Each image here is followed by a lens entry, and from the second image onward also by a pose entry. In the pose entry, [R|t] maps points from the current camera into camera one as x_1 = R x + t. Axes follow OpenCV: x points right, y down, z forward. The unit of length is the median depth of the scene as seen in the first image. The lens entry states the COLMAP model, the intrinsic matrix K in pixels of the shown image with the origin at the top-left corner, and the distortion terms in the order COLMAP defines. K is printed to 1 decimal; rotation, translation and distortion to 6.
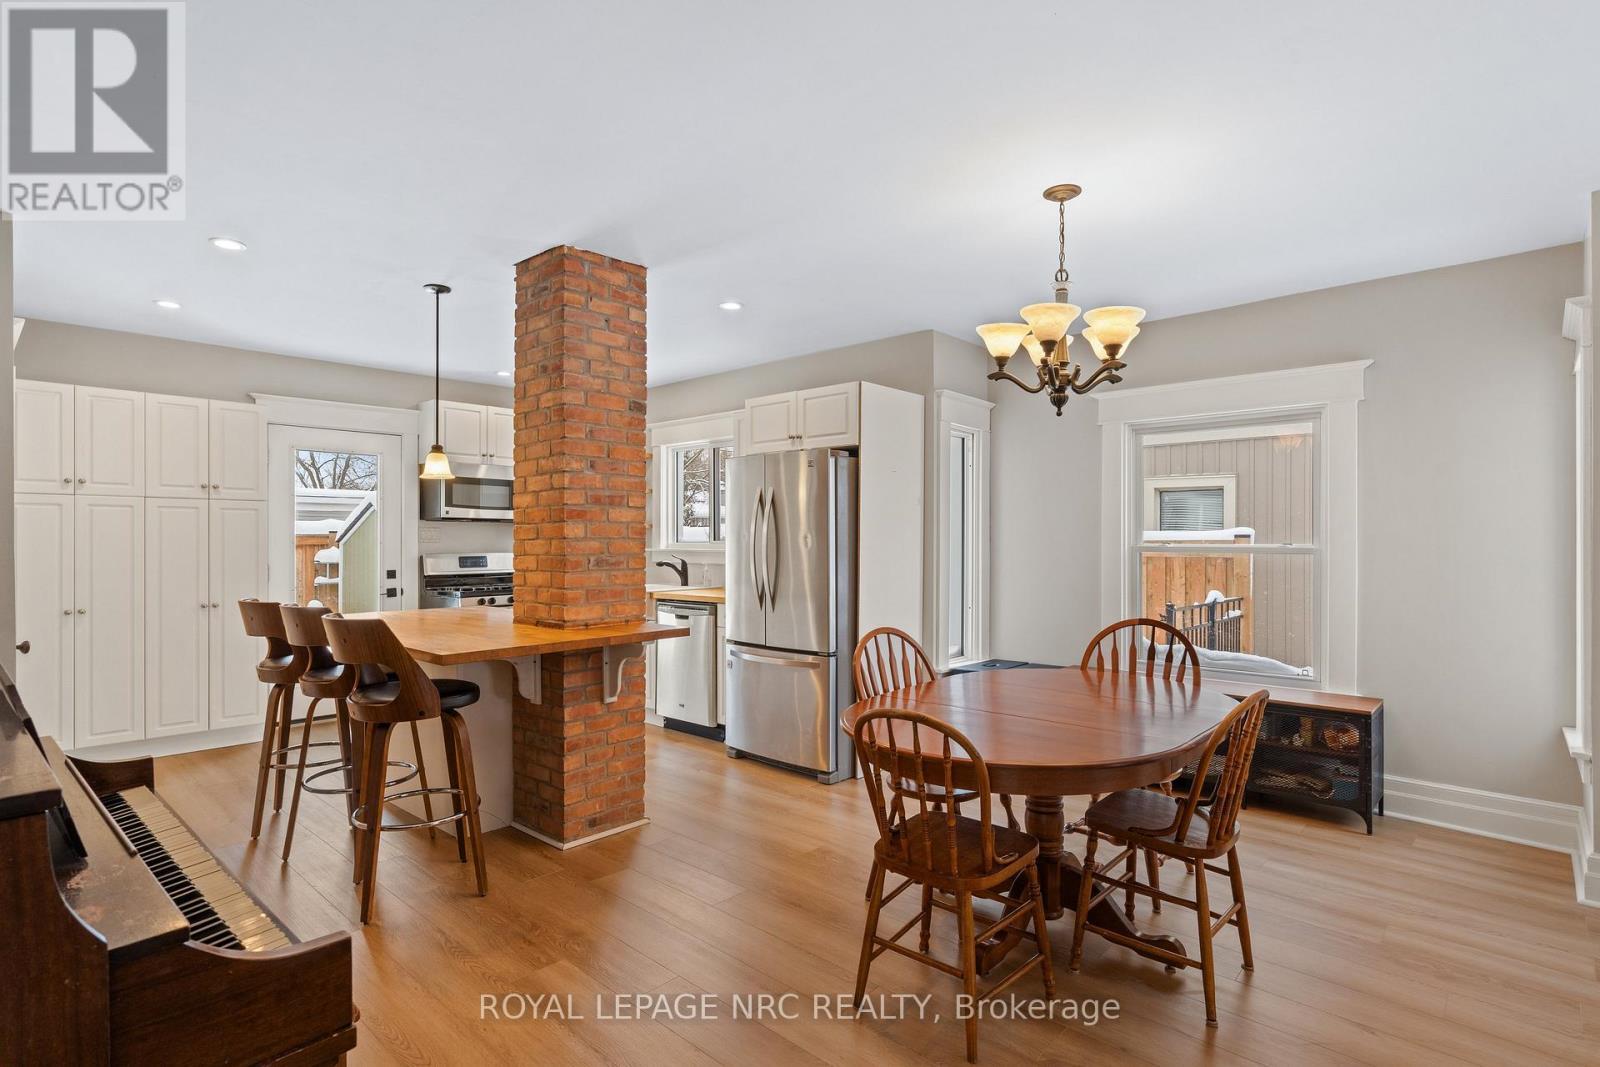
lens RADIAL K [[806.2, 0, 798.8], [0, 806.2, 542.8], [0, 0, 1]] dist [-0.010137, -0.001069]
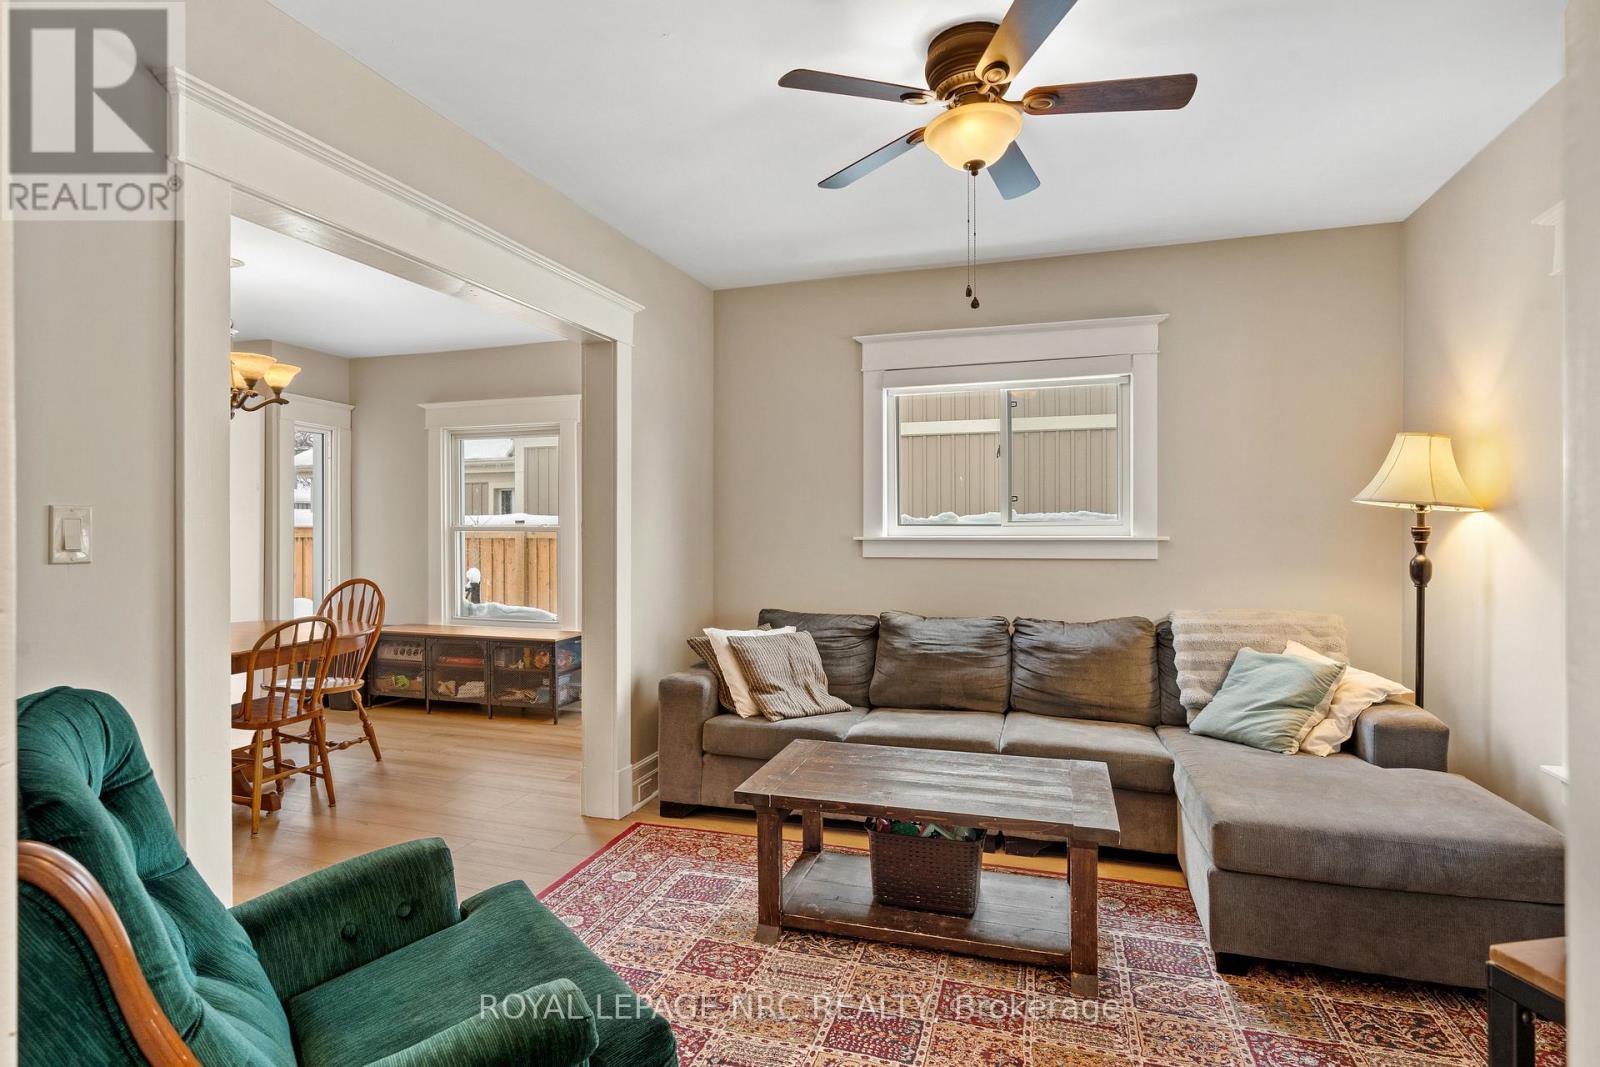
lens RADIAL K [[806.2, 0, 801.9], [0, 806.2, 530.5], [0, 0, 1]] dist [-0.010137, -0.001069]
pose [[0.905221, -0.002161, 0.424935, 0.456054], [0.001775, 0.999998, 0.001304, 0.011989], [-0.424937, -0.000427, 0.905223, -0.459385]]
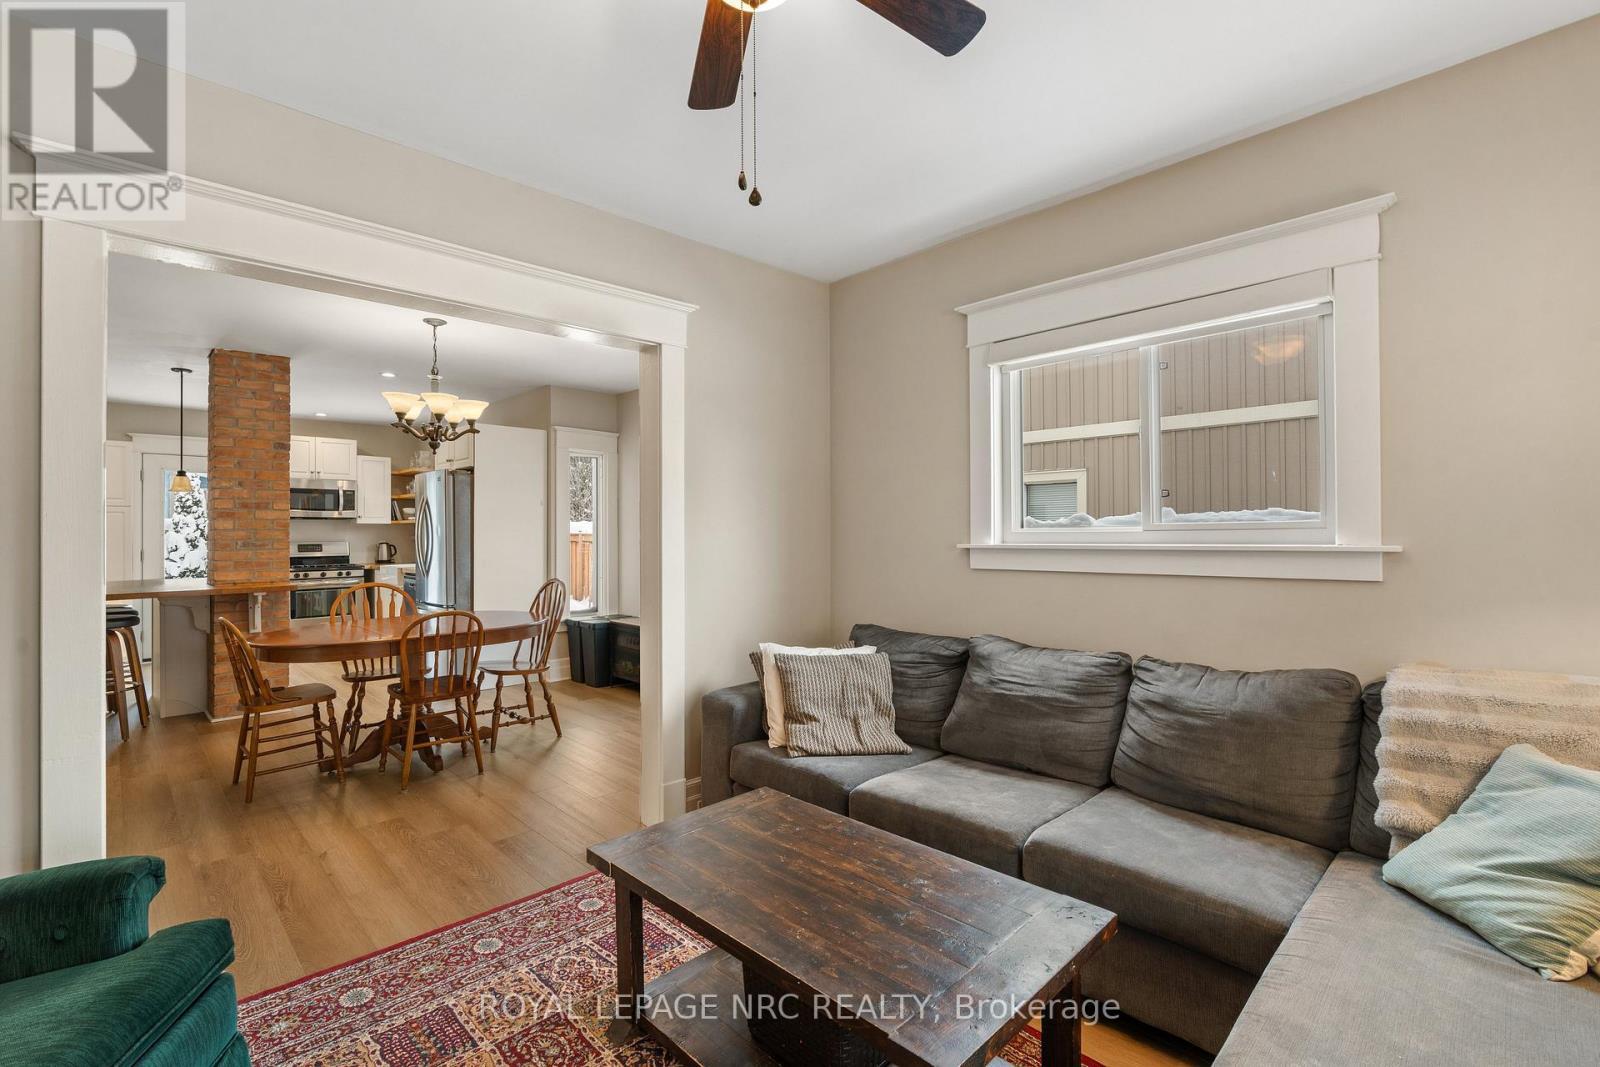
lens RADIAL K [[717.5, 0, 802.3], [0, 717.5, 531.3], [0, 0, 1]] dist [-0.012593, 0.003318]
pose [[0.998729, -0.005412, -0.050115, 0.850498], [0.005115, 0.999969, -0.006062, 0.011320], [0.050146, 0.005798, 0.998725, -0.328746]]
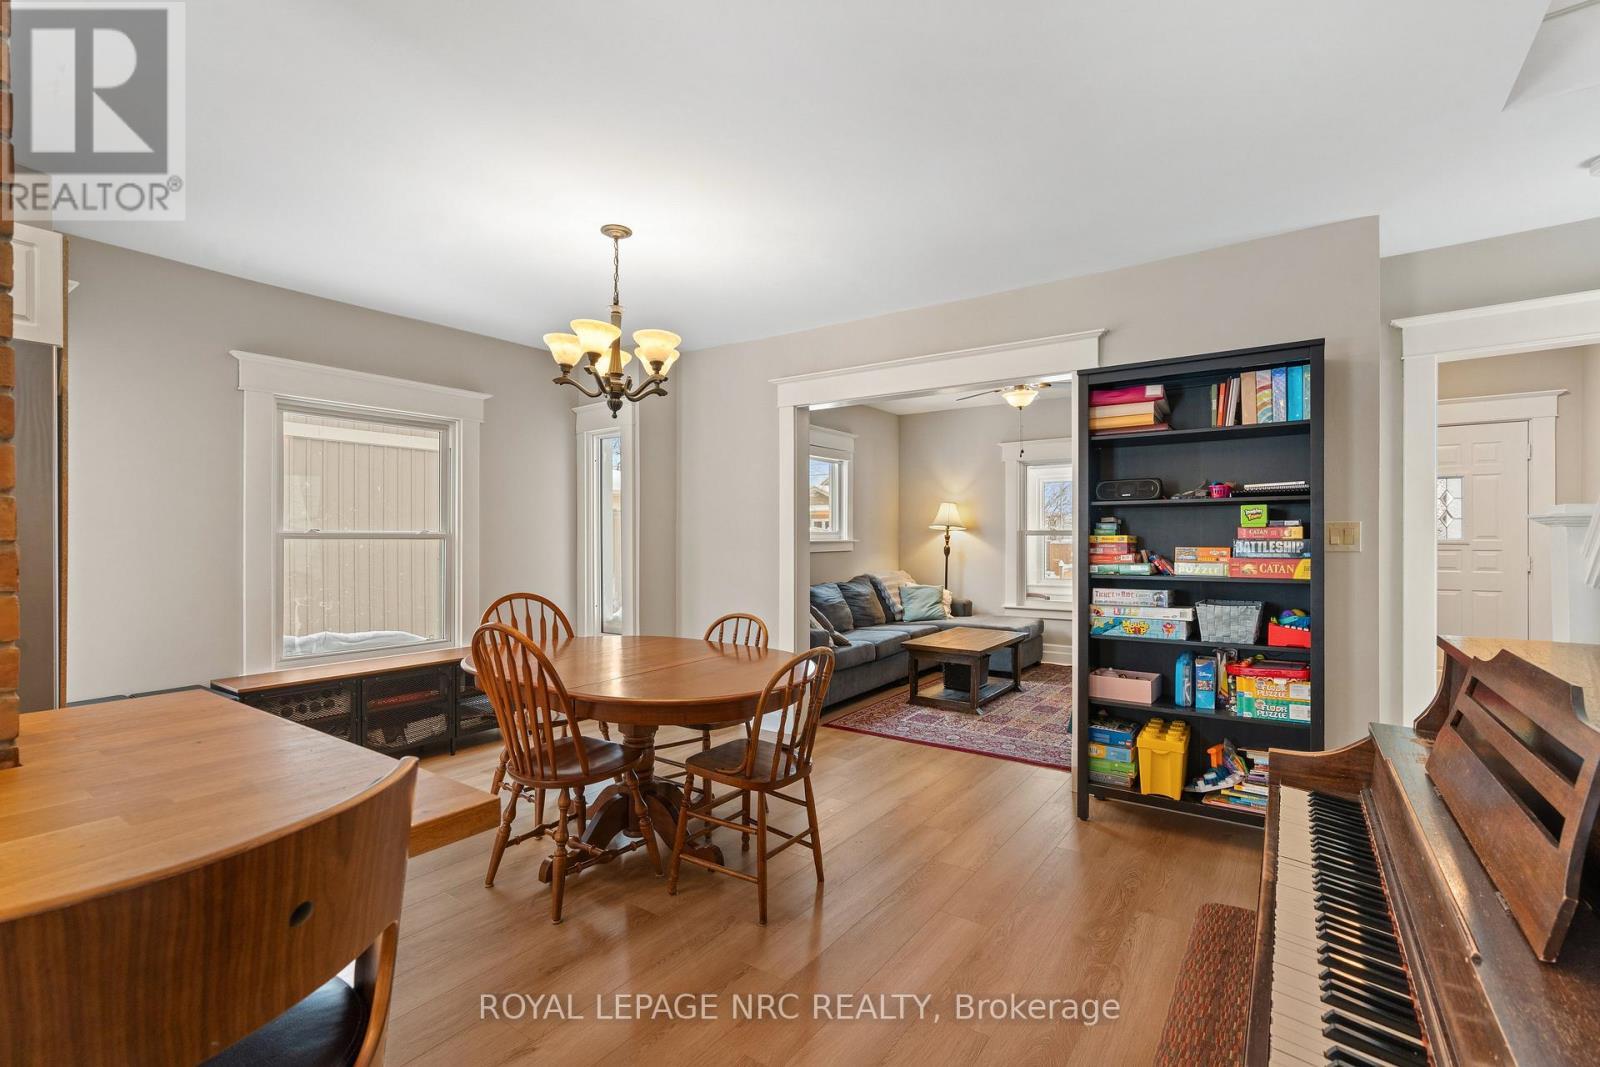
lens RADIAL K [[717.5, 0, 808.2], [0, 717.5, 534.5], [0, 0, 1]] dist [-0.012593, 0.003318]
pose [[-0.137425, 0.004505, 0.990502, -0.560496], [0.004626, 0.999982, -0.003907, 0.014942], [-0.990501, 0.004045, -0.137443, 0.630541]]
